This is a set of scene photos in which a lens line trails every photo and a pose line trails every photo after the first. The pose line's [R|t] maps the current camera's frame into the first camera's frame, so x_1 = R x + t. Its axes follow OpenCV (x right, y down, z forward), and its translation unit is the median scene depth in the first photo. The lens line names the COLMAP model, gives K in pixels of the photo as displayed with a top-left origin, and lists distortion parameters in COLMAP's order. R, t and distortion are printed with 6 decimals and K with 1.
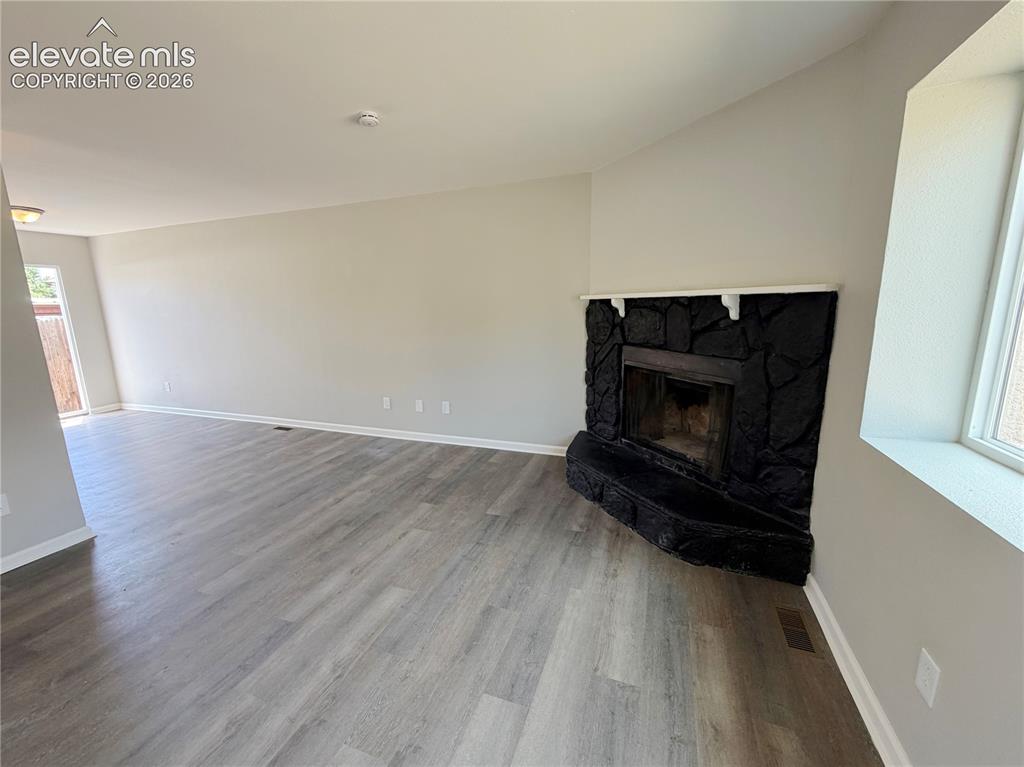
lens RADIAL K [[428.3, 0, 512.0], [0, 428.3, 383.5], [0, 0, 1]] dist [-0.000496, -0.000065]
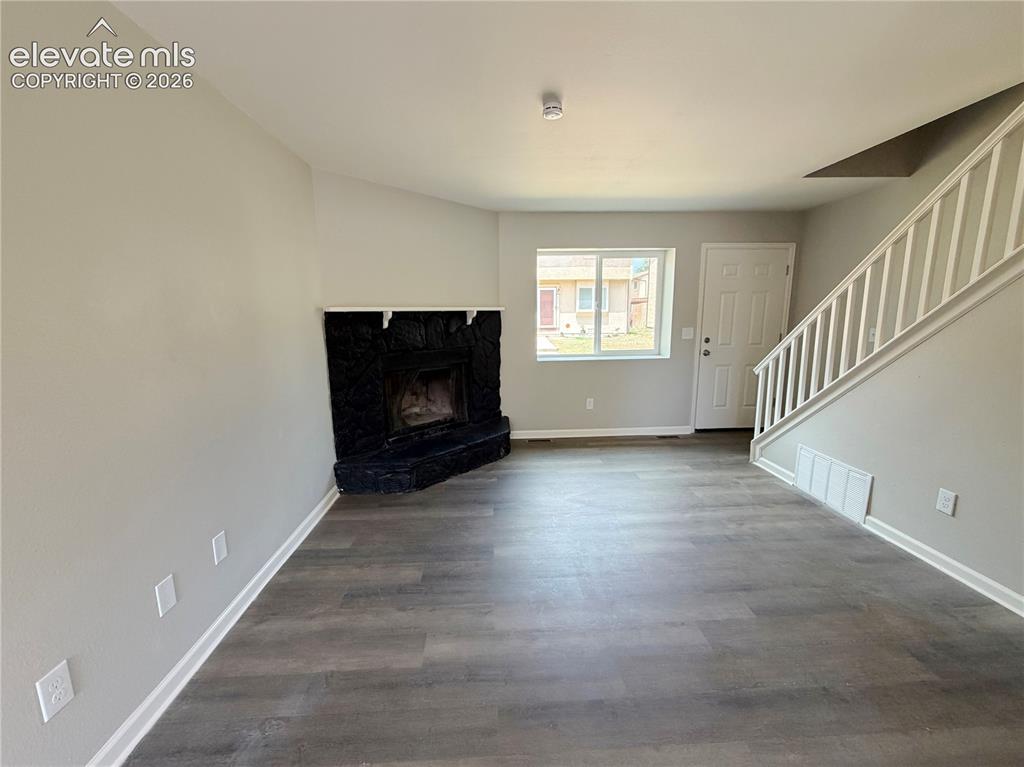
lens RADIAL K [[413.3, 0, 519.8], [0, 413.3, 382.5], [0, 0, 1]] dist [0.000575, -0.000073]
pose [[-0.413622, -0.123354, 0.902054, -0.861331], [0.187059, 0.958128, 0.216795, -0.186755], [-0.891025, 0.258408, -0.373228, 1.128568]]
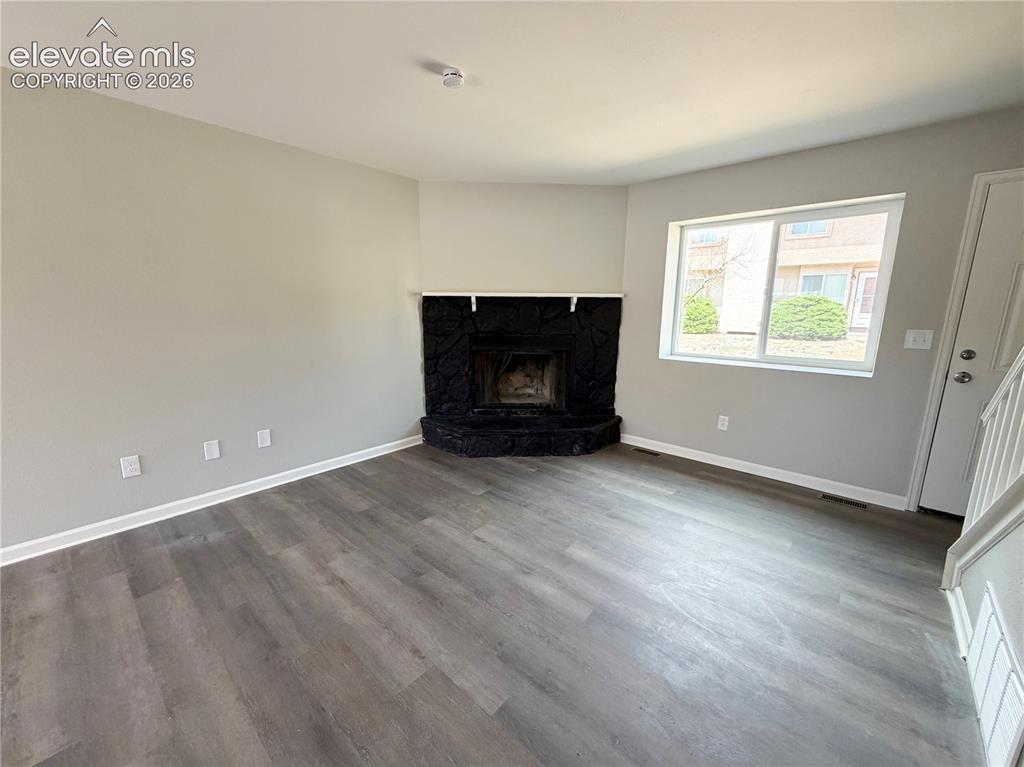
lens RADIAL K [[413.3, 0, 519.8], [0, 413.3, 382.5], [0, 0, 1]] dist [0.000575, -0.000073]
pose [[0.348076, -0.150459, 0.925313, -0.845533], [0.156592, 0.982501, 0.100852, -0.051115], [-0.924295, 0.109792, 0.365546, 0.460462]]
